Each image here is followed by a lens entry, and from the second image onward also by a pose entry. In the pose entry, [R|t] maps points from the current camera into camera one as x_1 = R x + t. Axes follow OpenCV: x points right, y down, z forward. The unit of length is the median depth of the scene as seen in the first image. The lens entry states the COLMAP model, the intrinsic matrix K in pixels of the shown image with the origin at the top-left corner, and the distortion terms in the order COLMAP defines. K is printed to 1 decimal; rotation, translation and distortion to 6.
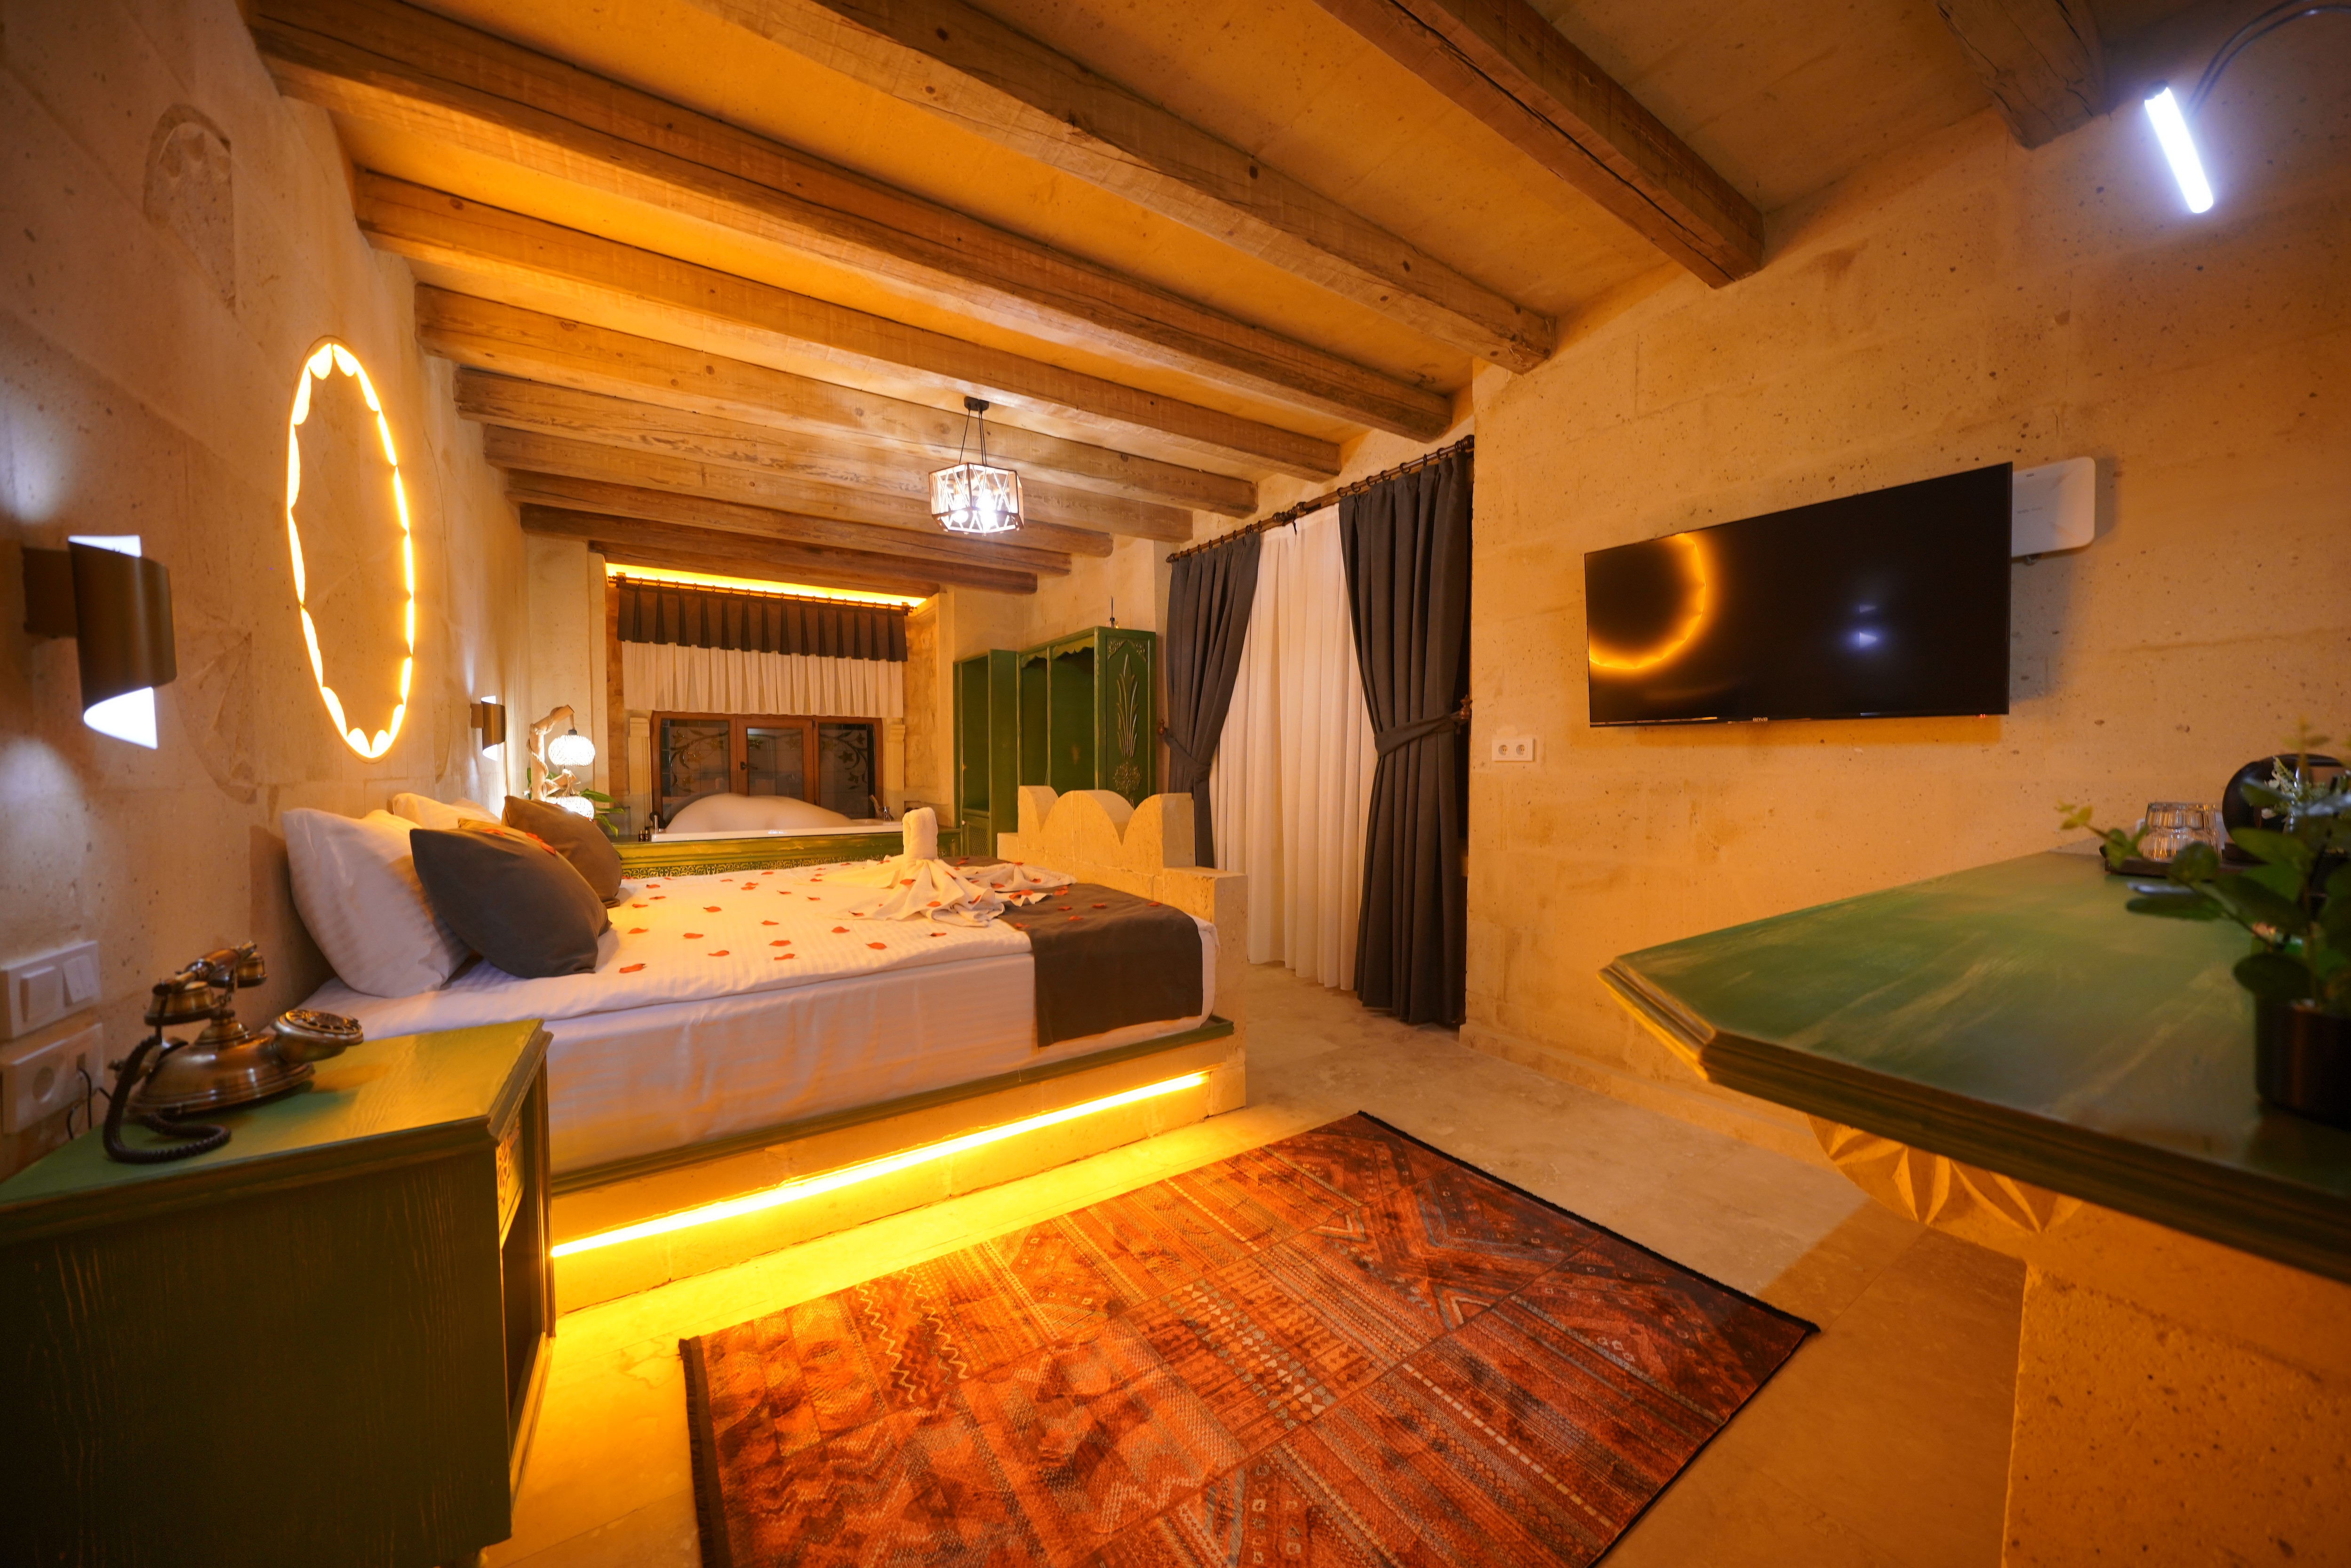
lens RADIAL K [[793.4, 0, 1171.0], [0, 793.4, 787.4], [0, 0, 1]] dist [-0.007864, 0.000583]
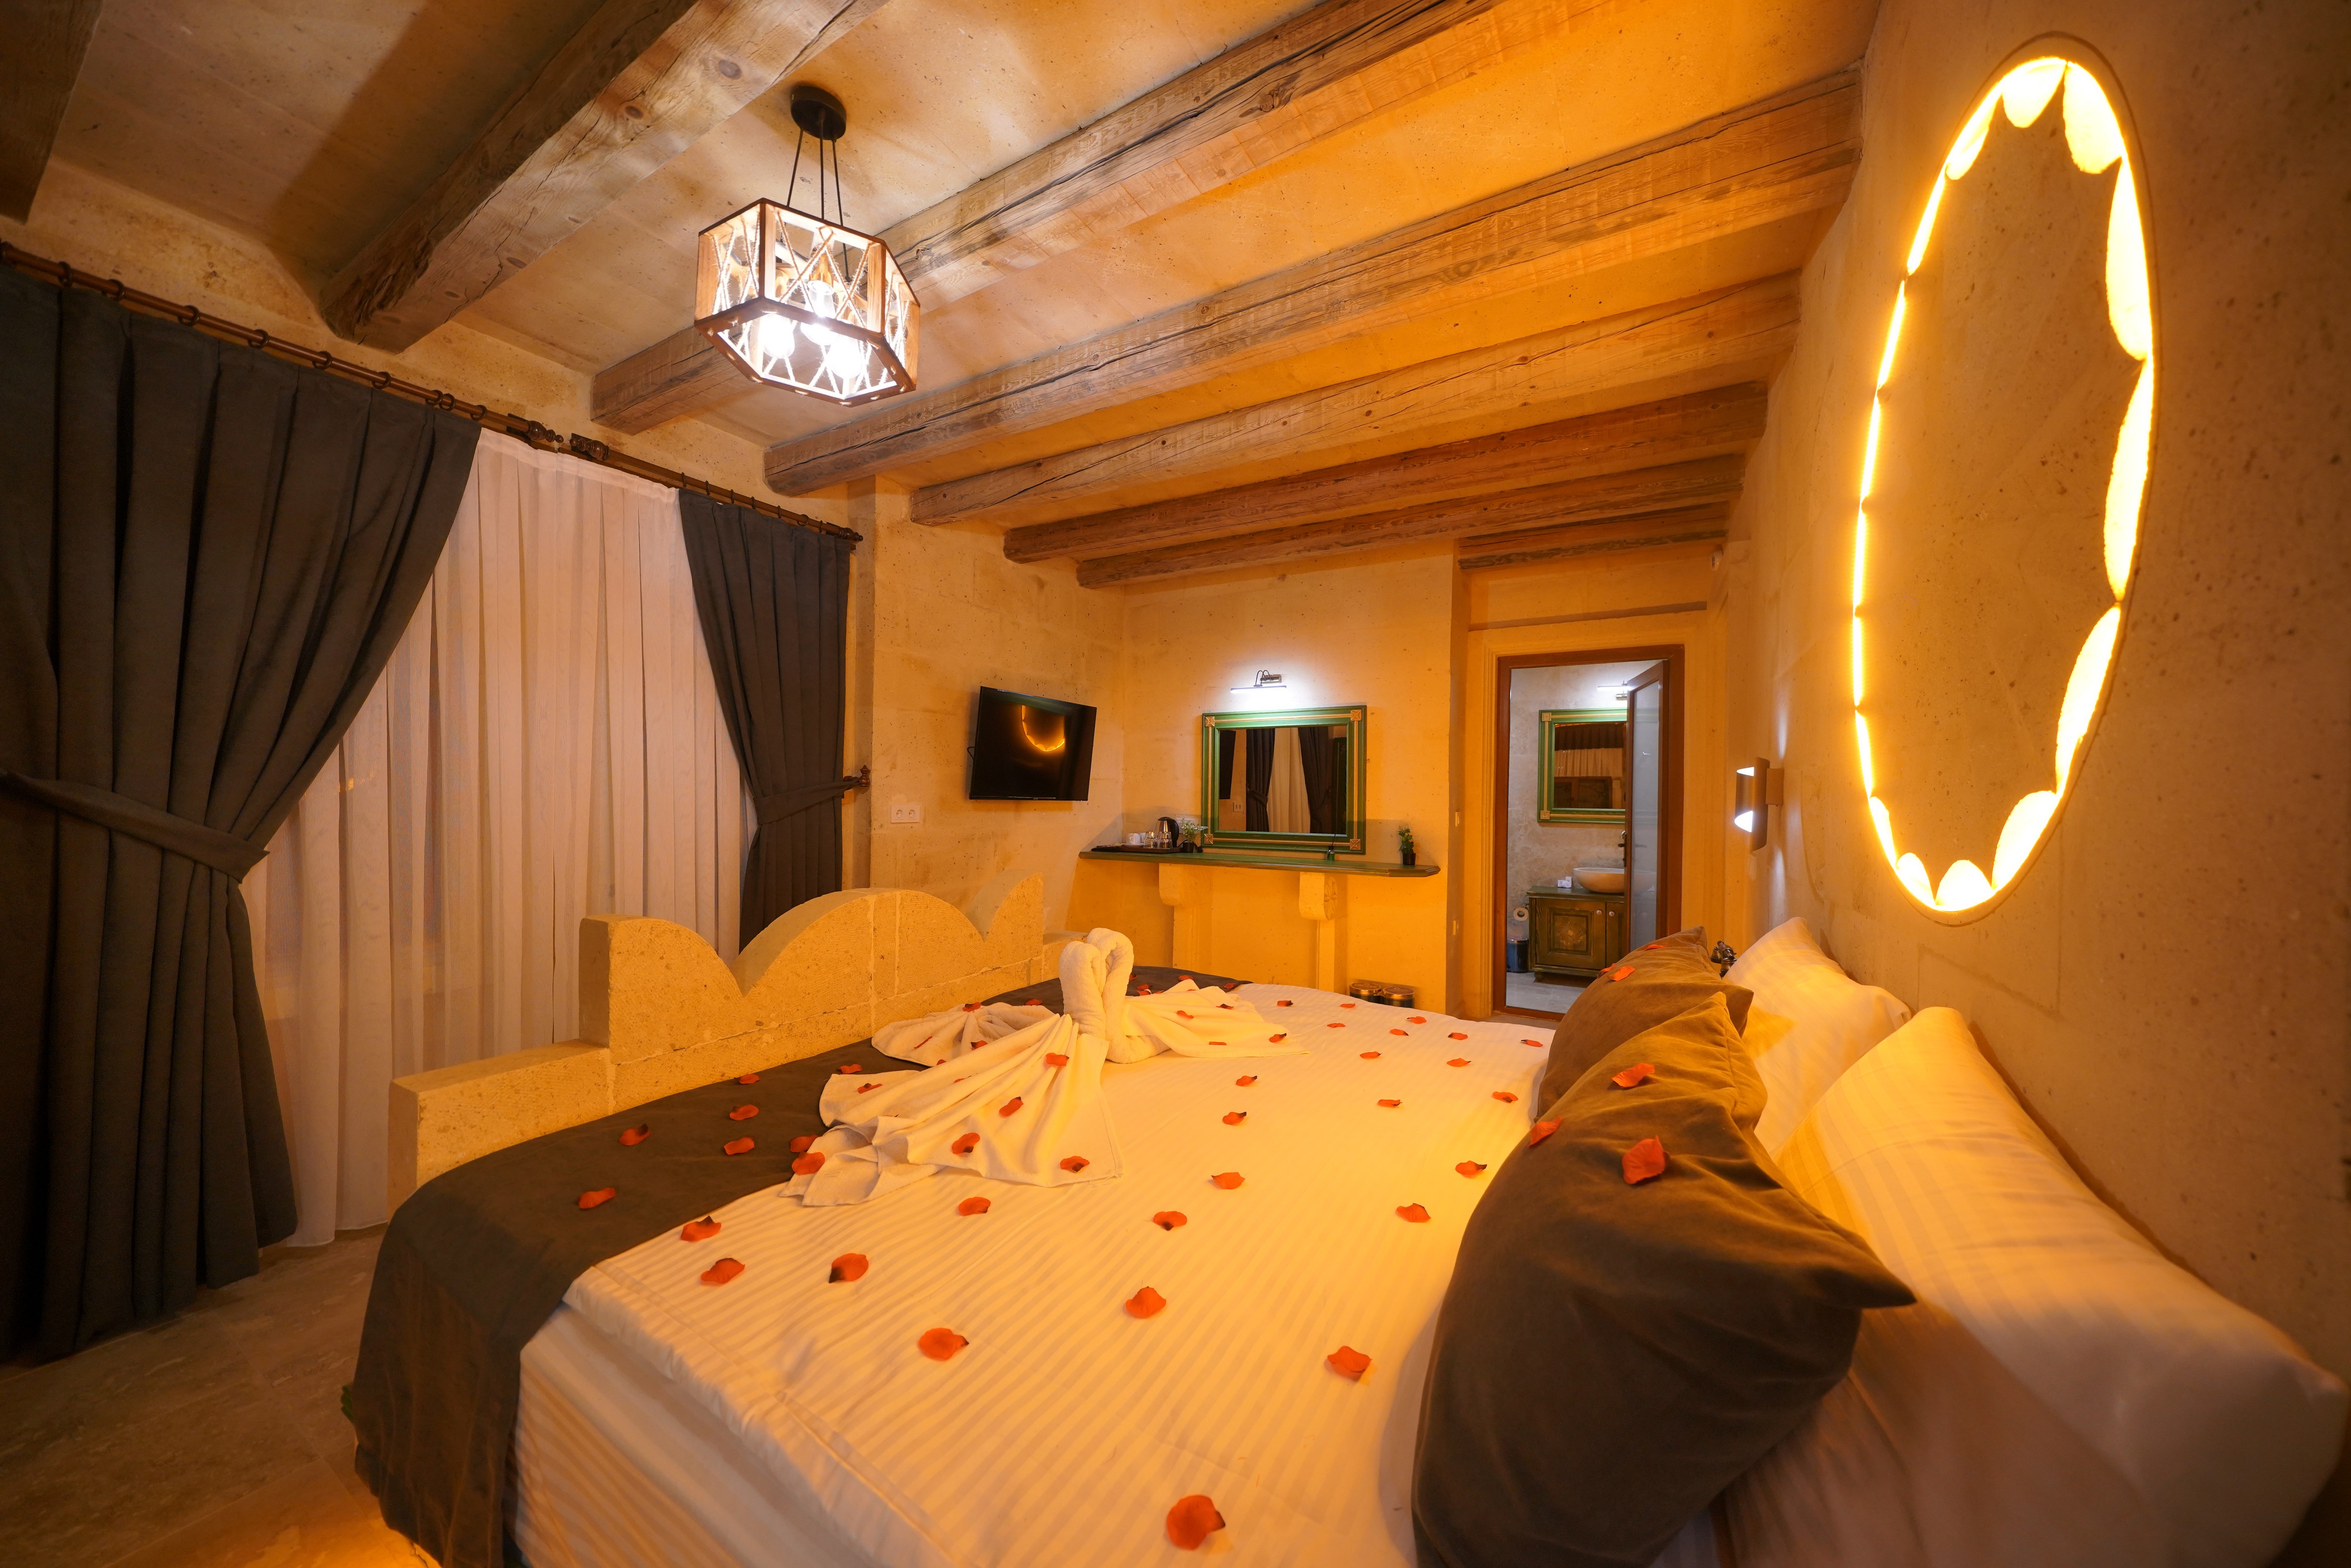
lens RADIAL K [[793.4, 0, 1177.8], [0, 793.4, 788.9], [0, 0, 1]] dist [-0.007864, 0.000583]
pose [[-0.448199, -0.000877, 0.893933, -0.445642], [0.012853, 0.999890, 0.007426, -0.045557], [-0.893841, 0.014818, -0.448138, 0.593873]]
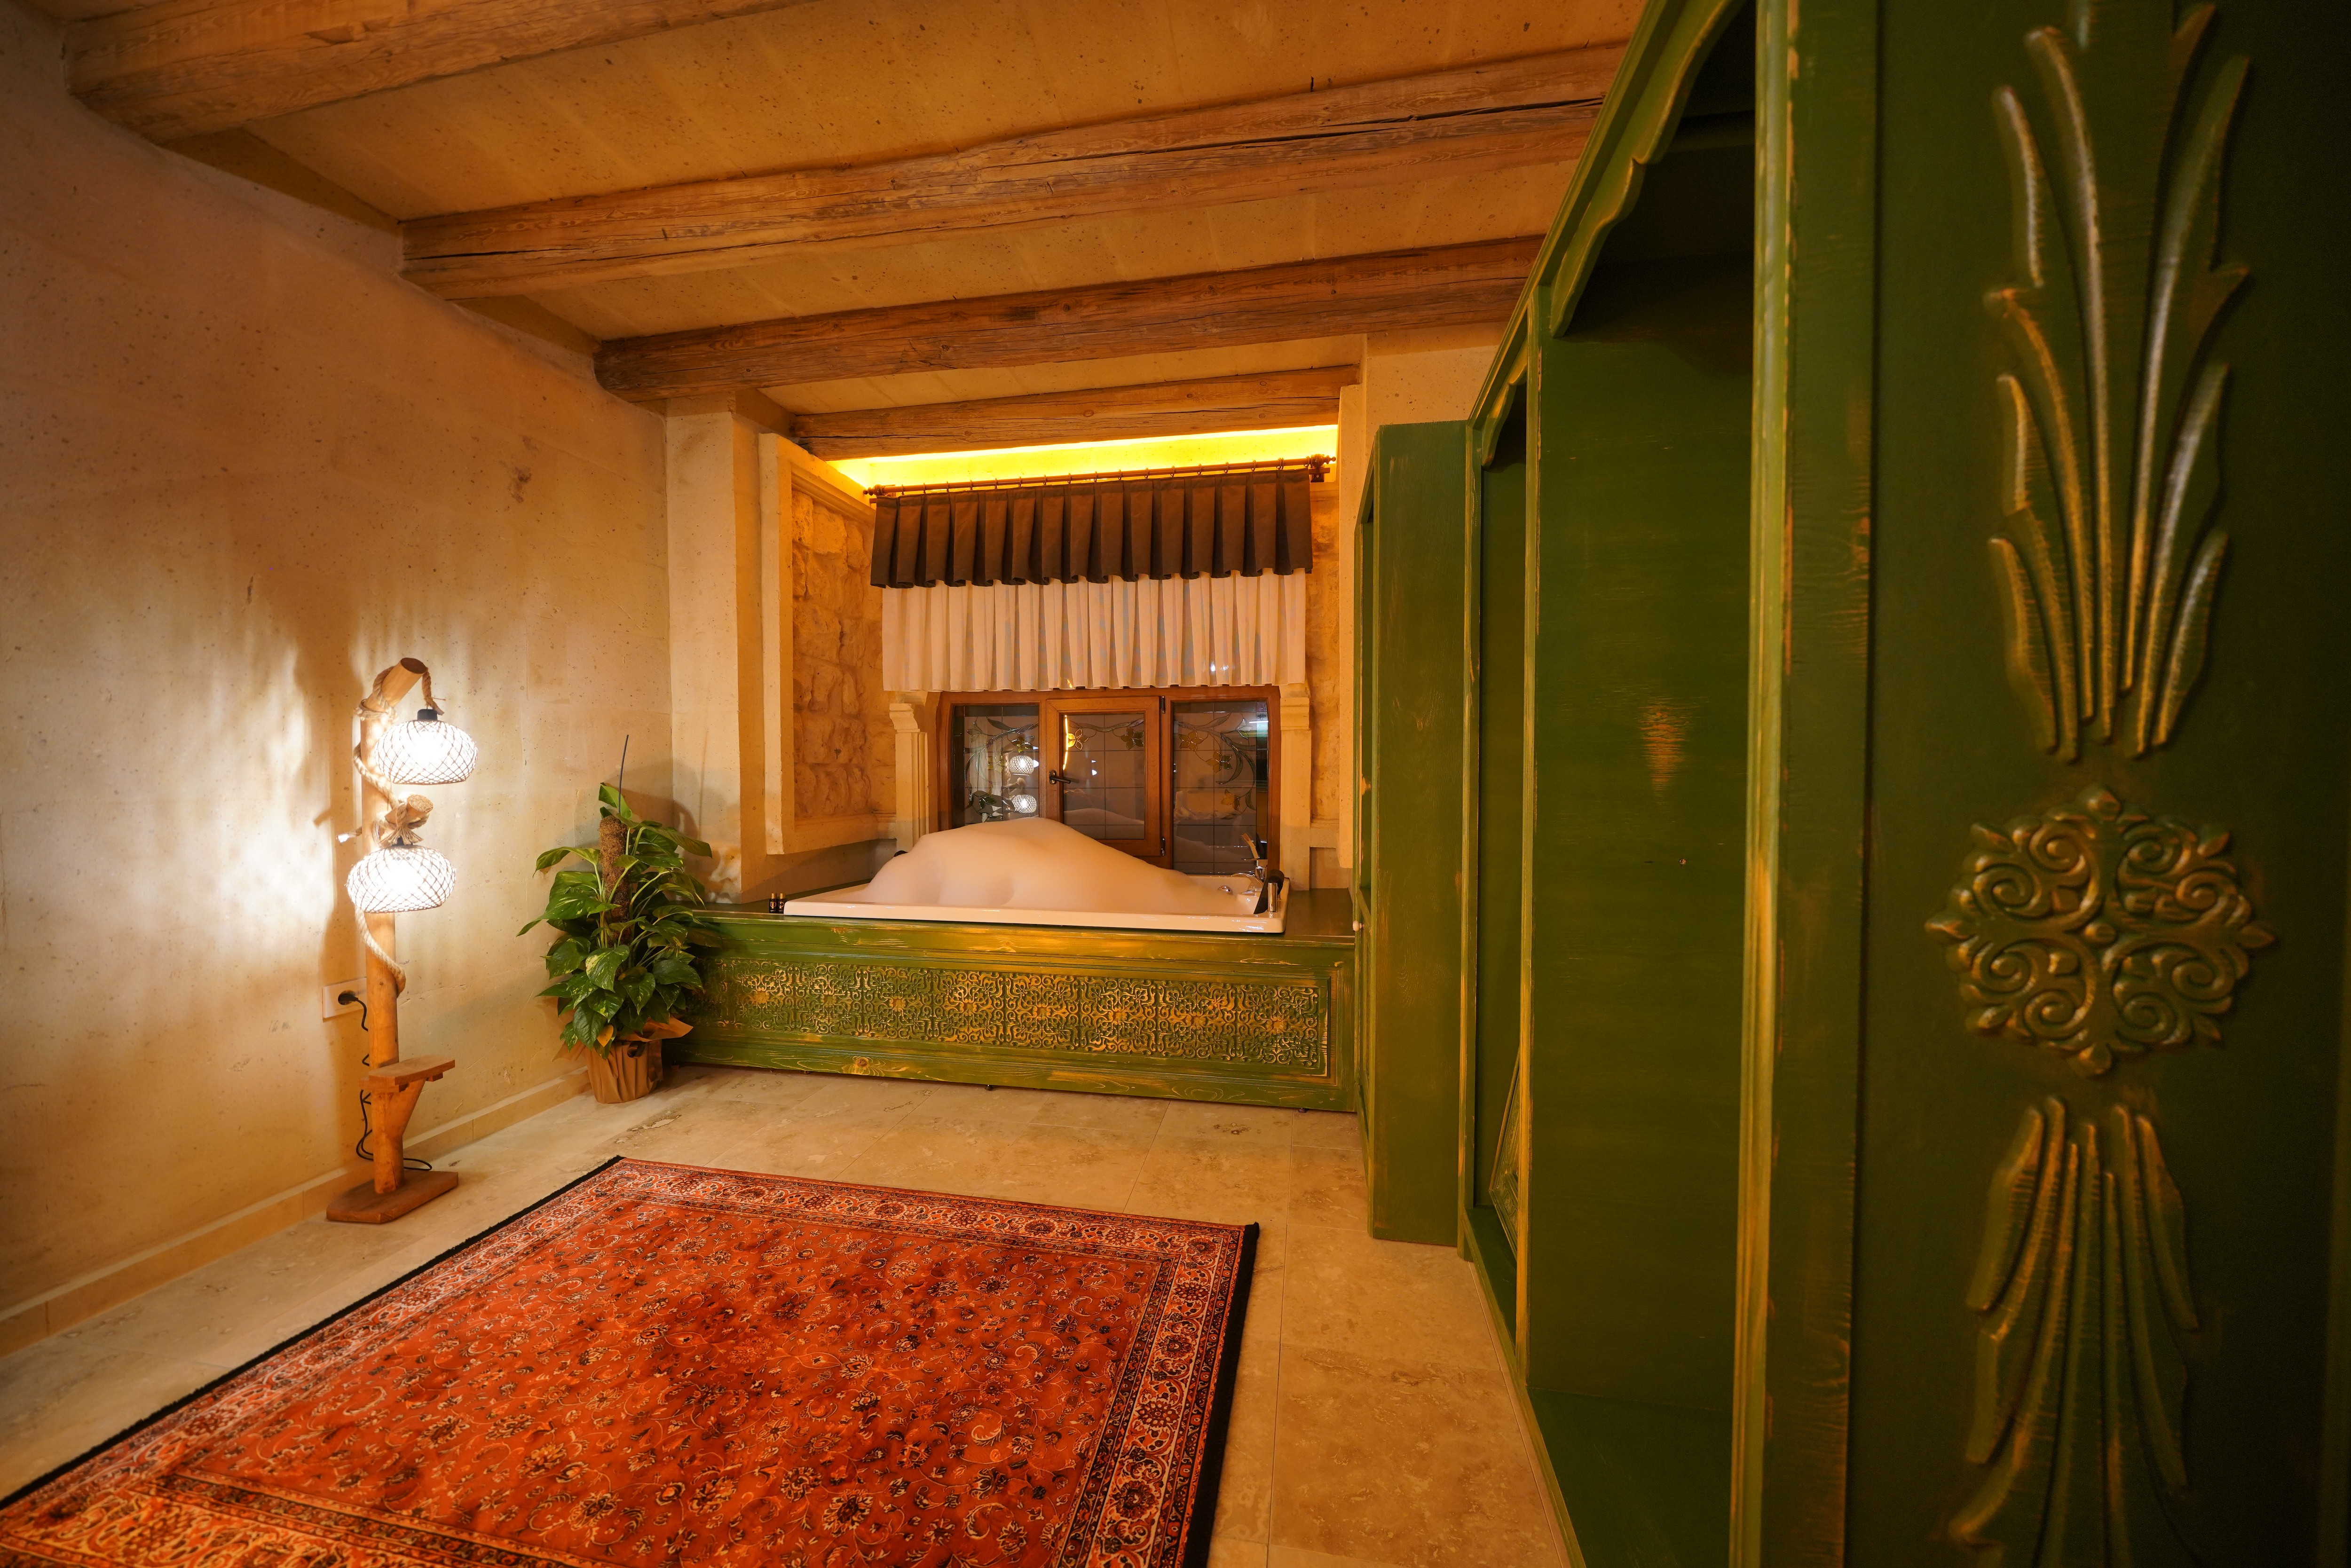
lens RADIAL K [[793.4, 0, 1172.7], [0, 793.4, 789.1], [0, 0, 1]] dist [-0.007864, 0.000583]
pose [[0.727196, 0.018117, -0.686190, -0.061974], [-0.019957, 0.999787, 0.005248, -0.025786], [0.686139, 0.009878, 0.727403, 0.686803]]
